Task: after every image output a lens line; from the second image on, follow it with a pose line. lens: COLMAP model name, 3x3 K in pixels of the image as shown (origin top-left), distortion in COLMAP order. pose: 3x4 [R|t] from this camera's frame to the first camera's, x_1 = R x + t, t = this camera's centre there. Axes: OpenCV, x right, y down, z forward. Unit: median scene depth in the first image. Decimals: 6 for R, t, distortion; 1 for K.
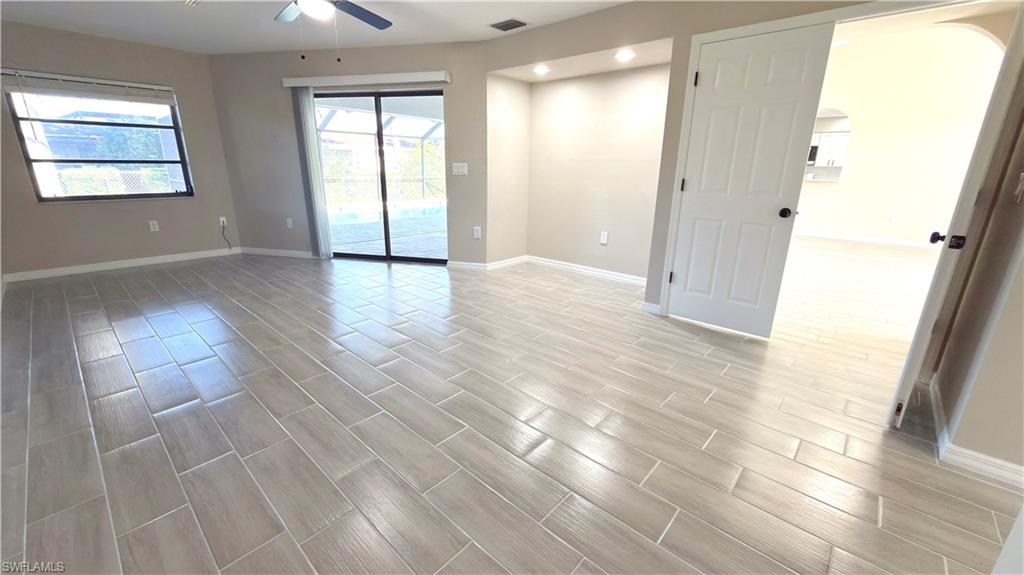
lens RADIAL K [[408.5, 0, 512.0], [0, 408.5, 287.5], [0, 0, 1]] dist [0.000633, -0.000116]
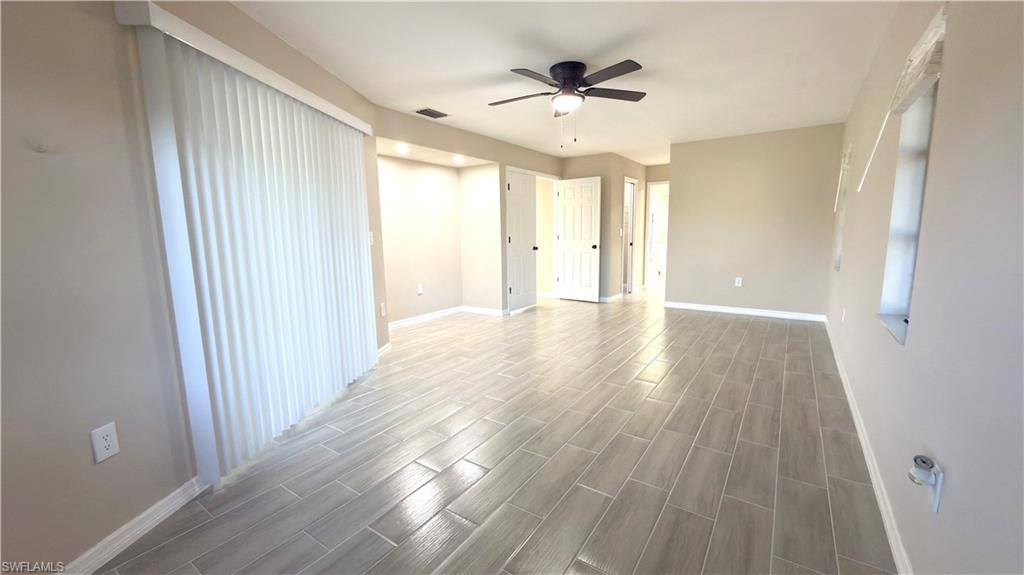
lens RADIAL K [[408.5, 0, 512.0], [0, 408.5, 287.5], [0, 0, 1]] dist [0.000633, -0.000116]
pose [[-0.133489, -0.149181, 0.979758, -1.085438], [0.294857, 0.937859, 0.182974, -0.290142], [-0.946171, 0.313314, -0.081207, 0.913237]]
